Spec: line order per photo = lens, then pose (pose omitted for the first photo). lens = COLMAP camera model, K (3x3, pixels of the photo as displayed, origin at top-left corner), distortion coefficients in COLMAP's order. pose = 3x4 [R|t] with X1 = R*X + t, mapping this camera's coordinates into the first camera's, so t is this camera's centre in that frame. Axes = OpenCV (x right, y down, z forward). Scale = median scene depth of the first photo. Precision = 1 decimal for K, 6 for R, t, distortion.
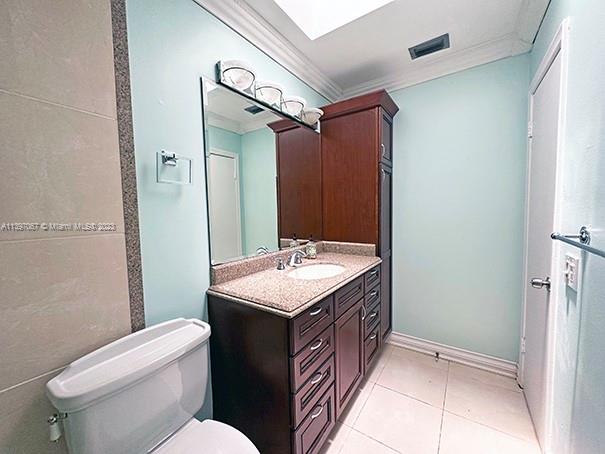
lens RADIAL K [[240.5, 0, 303.4], [0, 240.5, 226.7], [0, 0, 1]] dist [-0.003927, -0.000070]
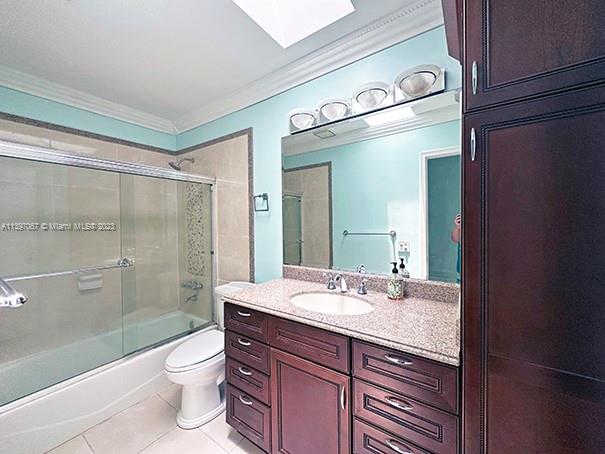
lens RADIAL K [[240.5, 0, 303.4], [0, 240.5, 226.7], [0, 0, 1]] dist [-0.003927, -0.000070]
pose [[-0.003447, 0.038938, -0.999236, 1.315985], [-0.048739, 0.998048, 0.039060, -0.152651], [0.998806, 0.048836, -0.001542, 1.367174]]
